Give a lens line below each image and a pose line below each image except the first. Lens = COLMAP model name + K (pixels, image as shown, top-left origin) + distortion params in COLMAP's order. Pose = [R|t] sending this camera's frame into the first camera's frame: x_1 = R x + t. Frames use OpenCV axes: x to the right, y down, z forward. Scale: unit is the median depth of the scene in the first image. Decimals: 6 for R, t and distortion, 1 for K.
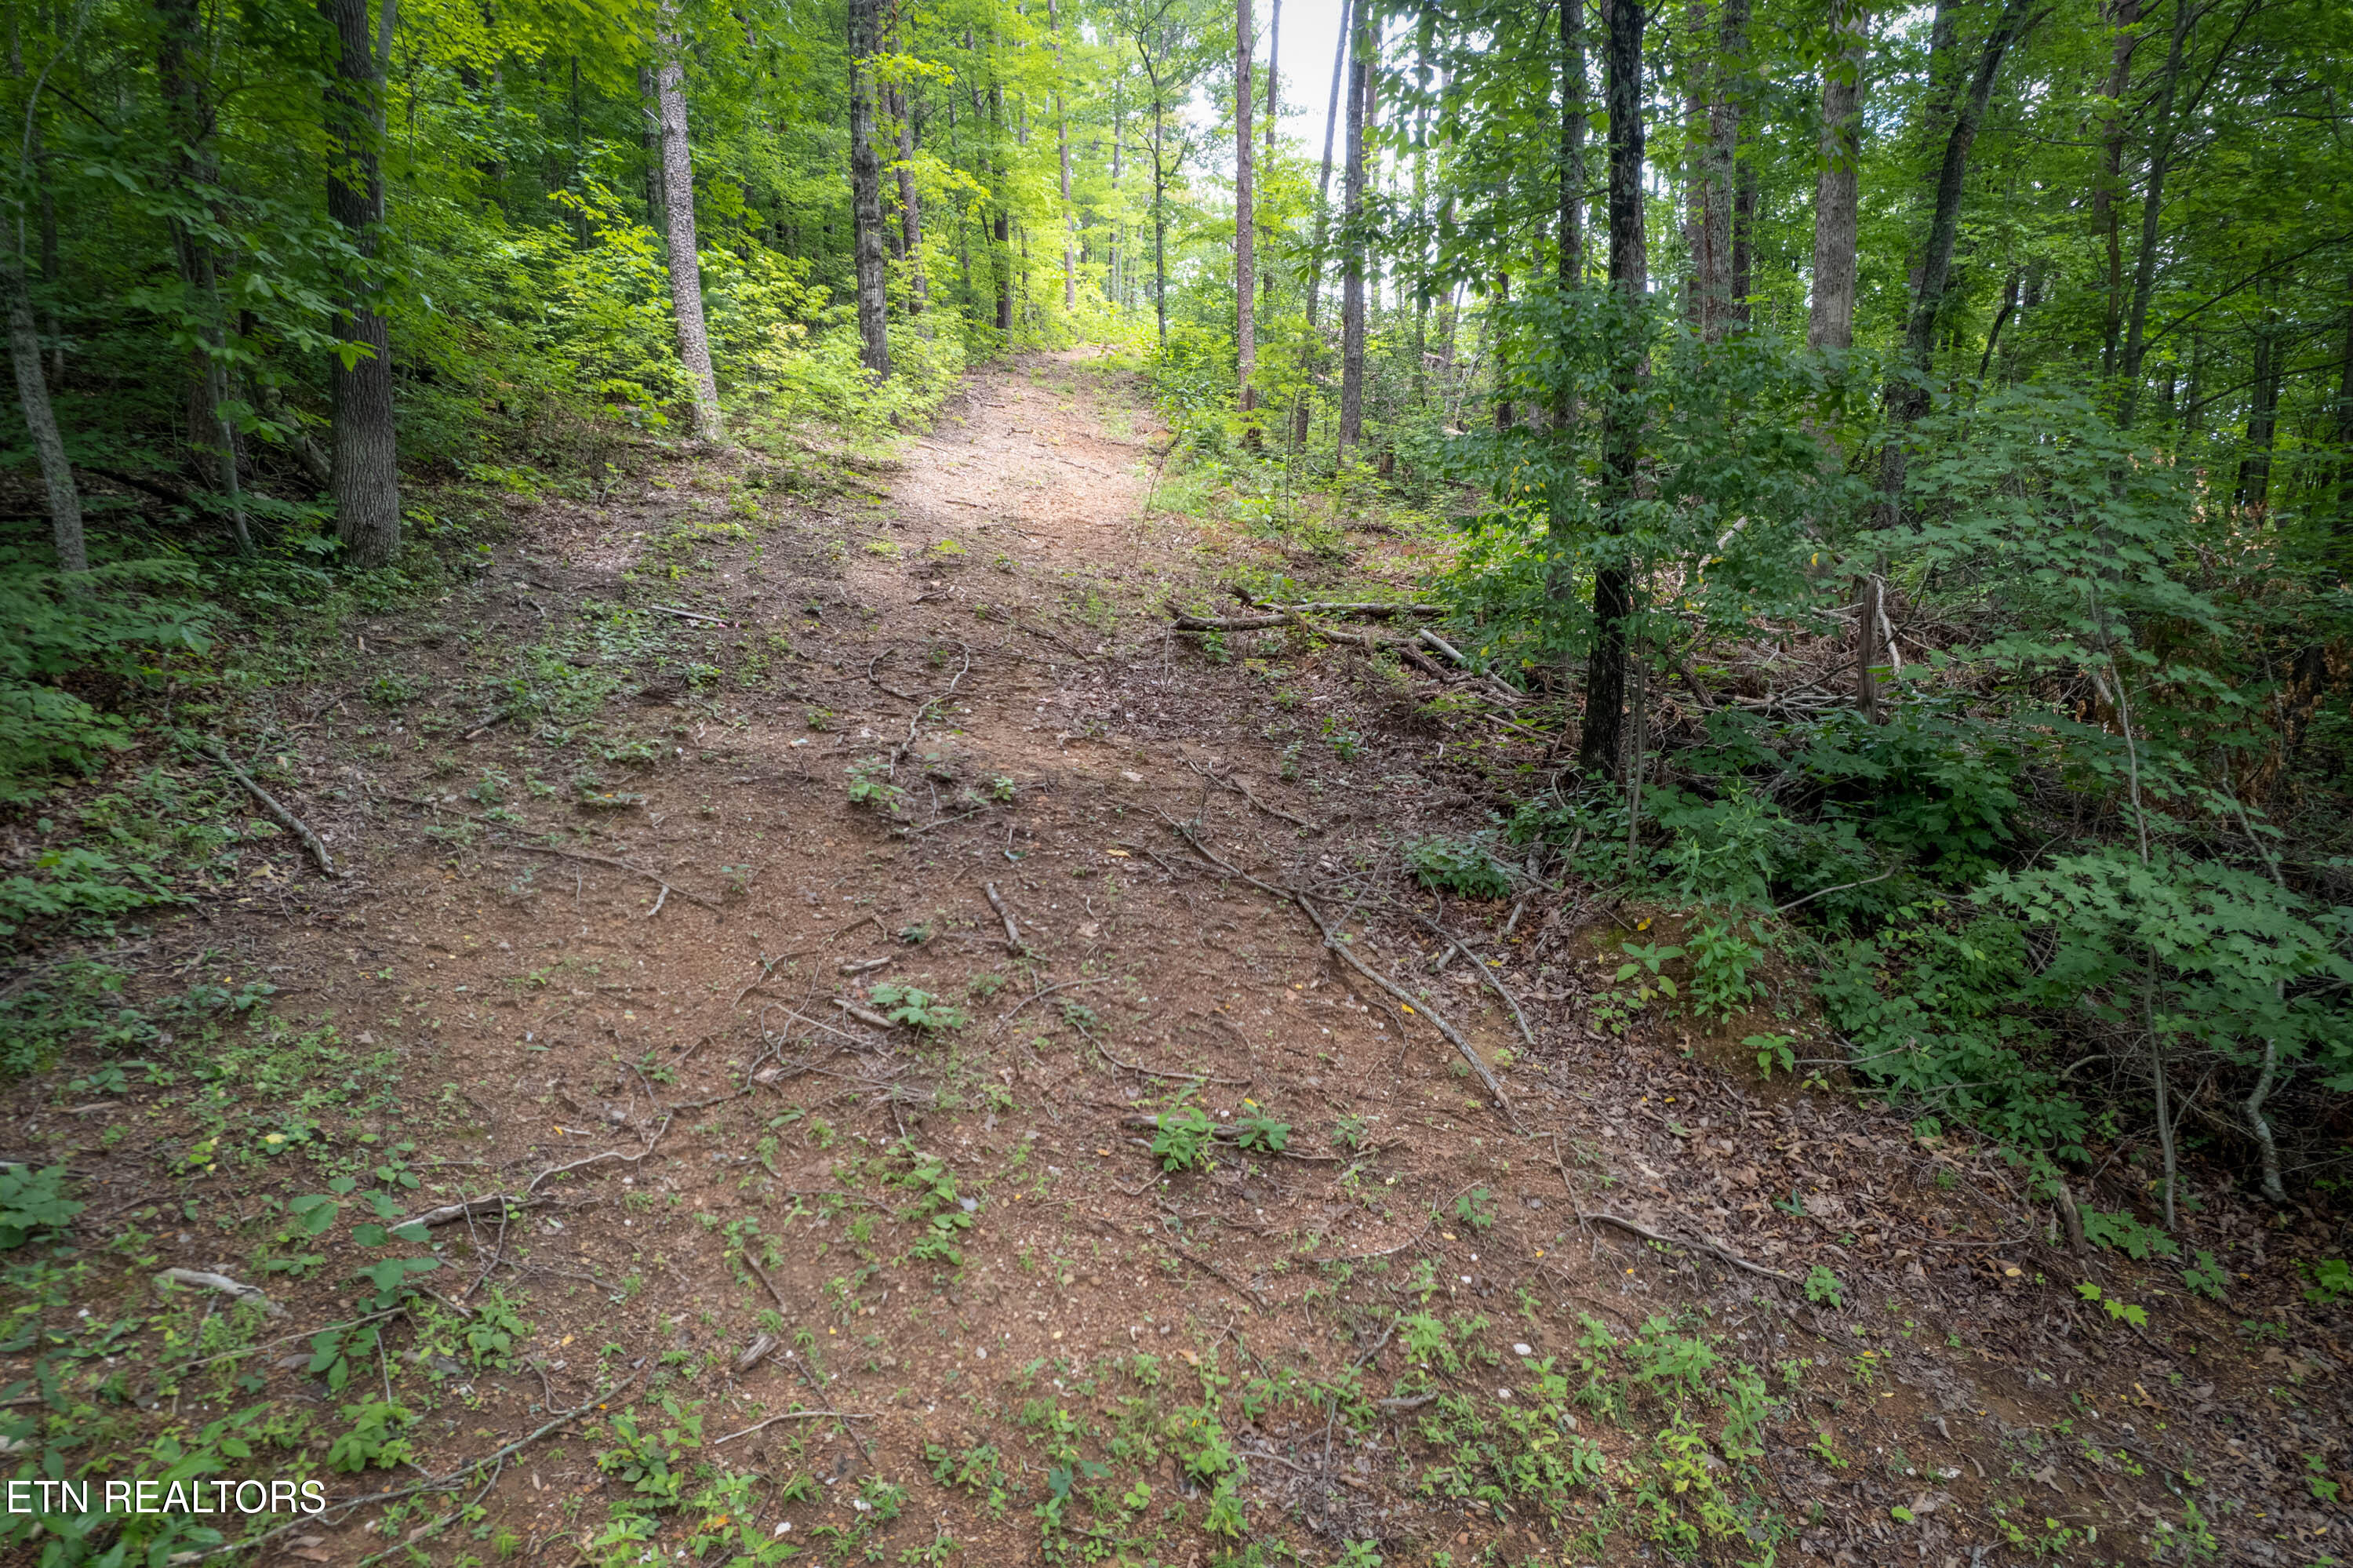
lens RADIAL K [[1426.5, 0, 1176.5], [0, 1426.5, 784.0], [0, 0, 1]] dist [-0.076047, -0.000862]
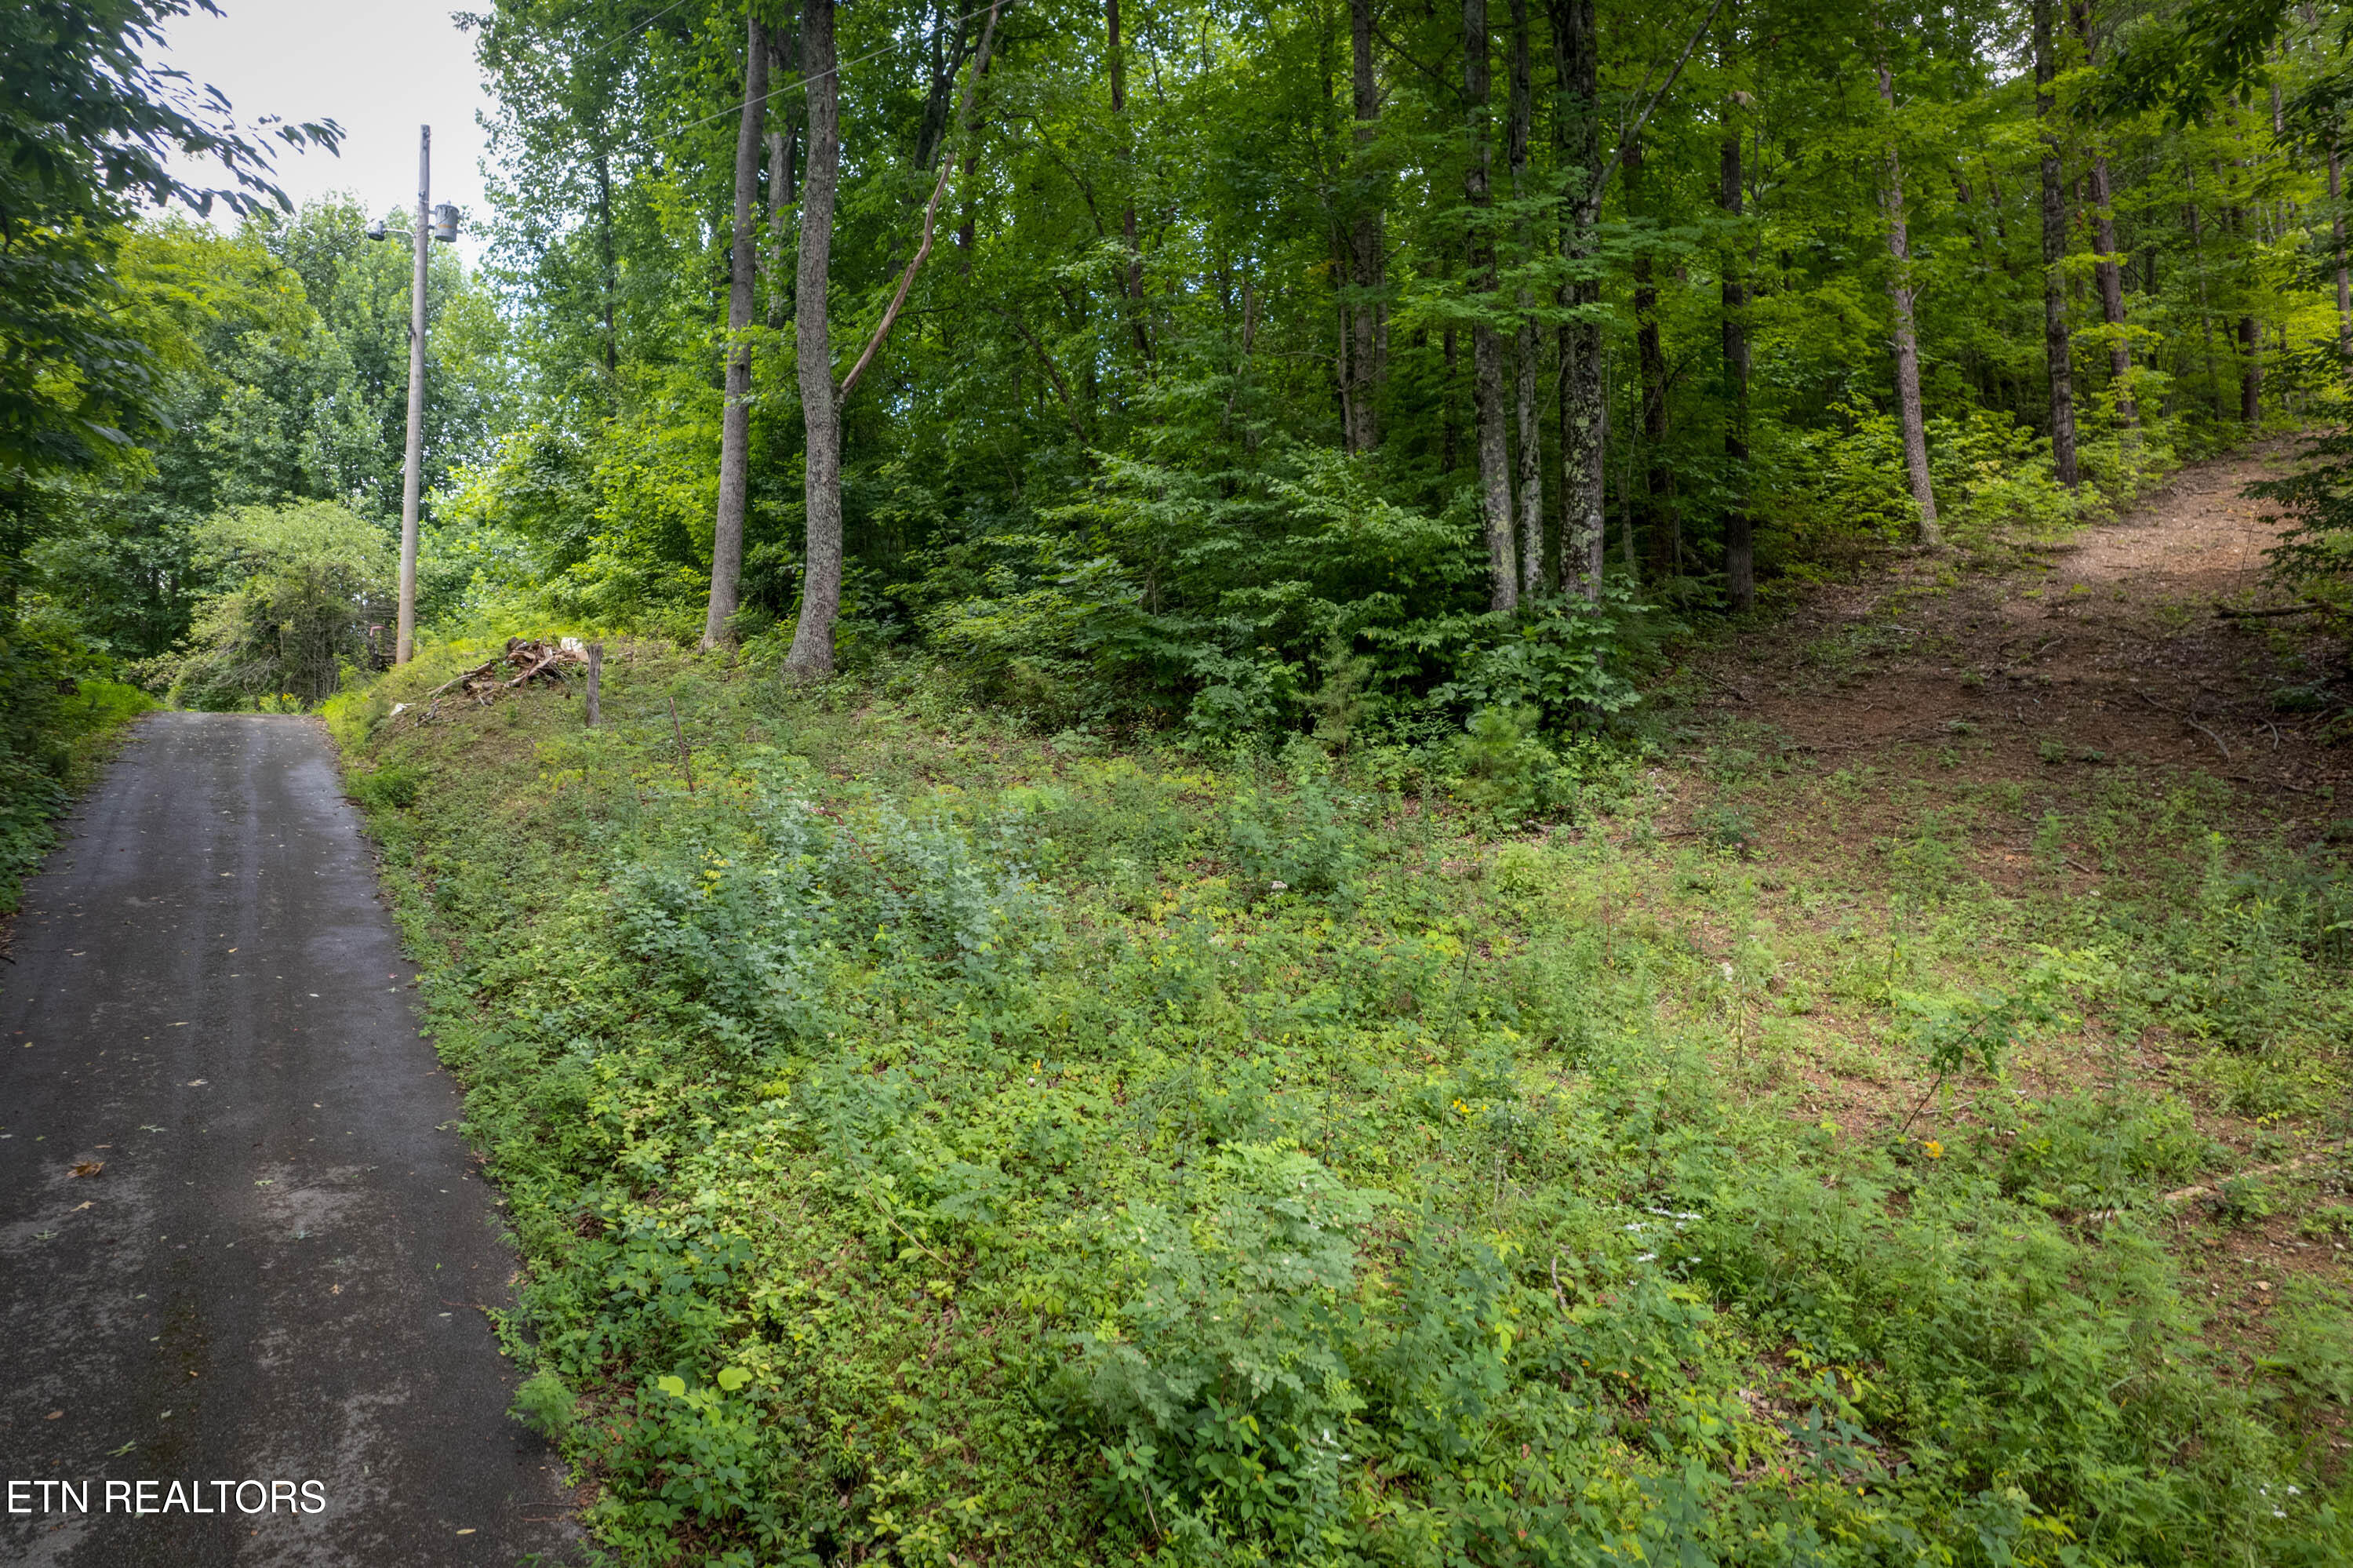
lens RADIAL K [[1512.0, 0, 1182.8], [0, 1512.0, 800.5], [0, 0, 1]] dist [-0.092136, 0.091211]
pose [[0.682130, -0.007913, -0.731189, 0.258486], [-0.064861, 0.995345, -0.071280, 0.178607], [0.728349, 0.096048, 0.678441, -0.587119]]
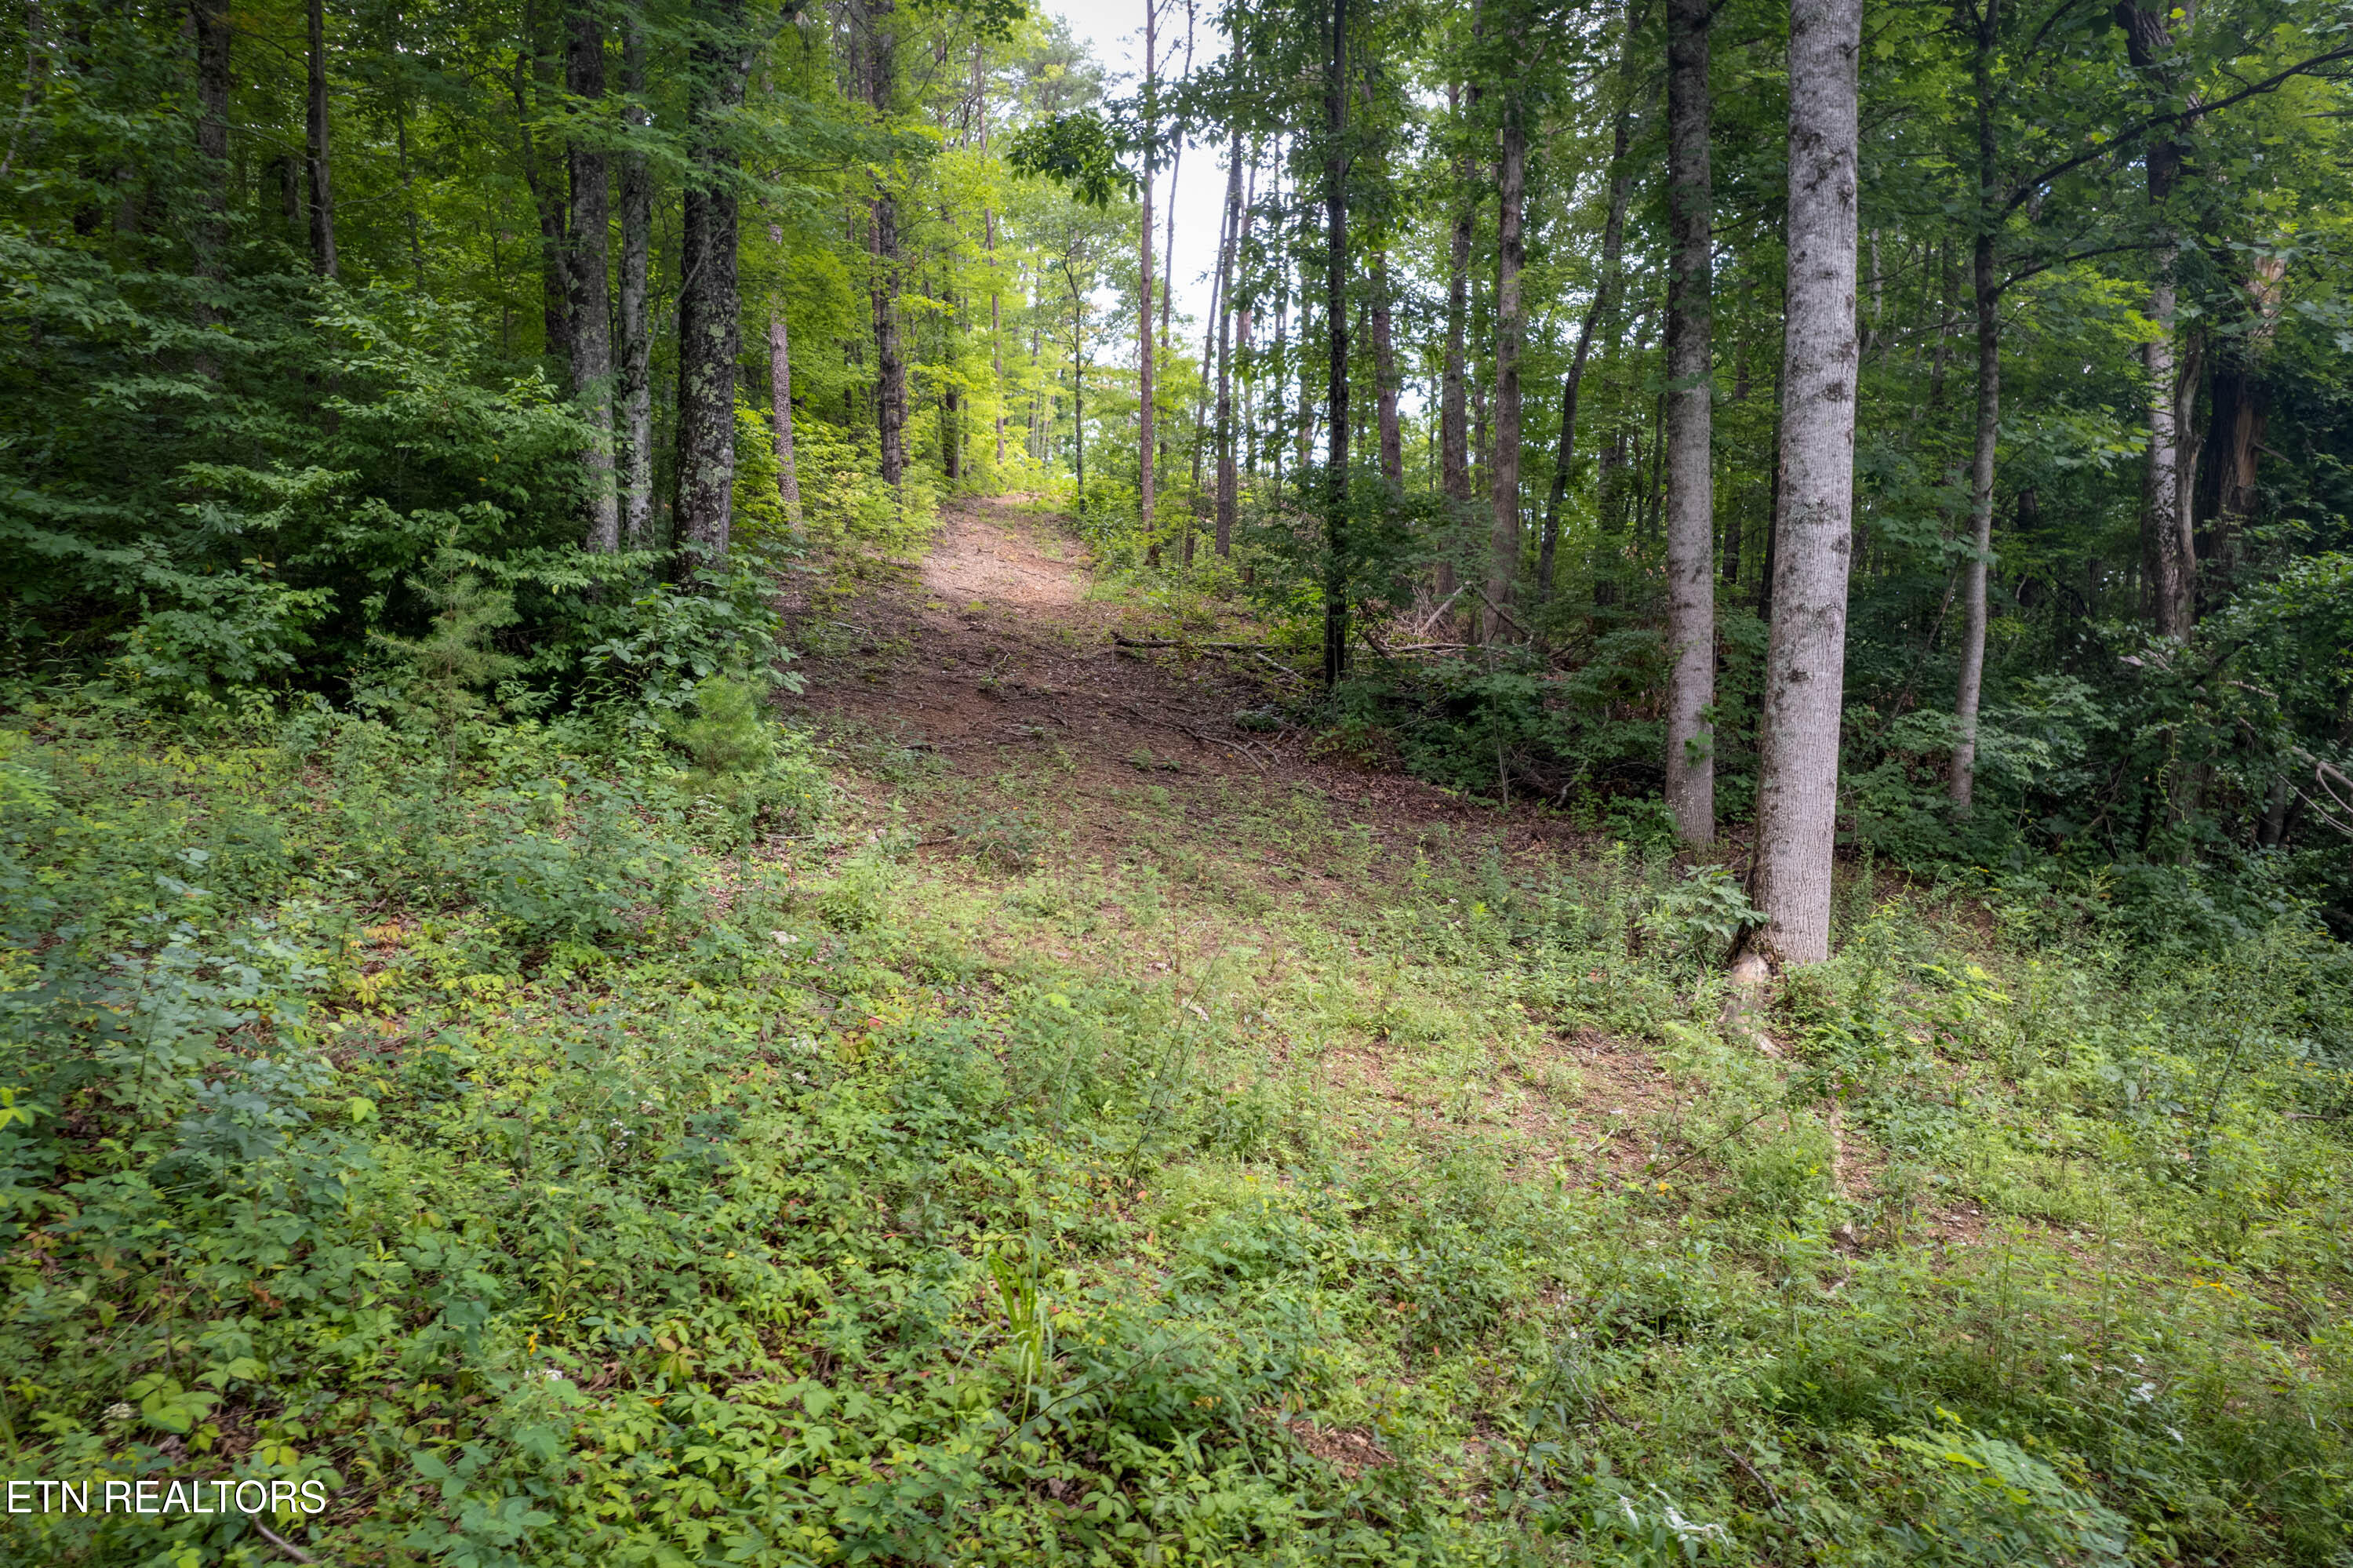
lens RADIAL K [[1512.0, 0, 1182.8], [0, 1512.0, 800.5], [0, 0, 1]] dist [-0.092136, 0.091211]
pose [[0.996894, 0.000936, 0.078749, -0.041346], [0.007153, 0.994721, -0.102369, 0.174145], [-0.078429, 0.102615, 0.991624, -0.537152]]
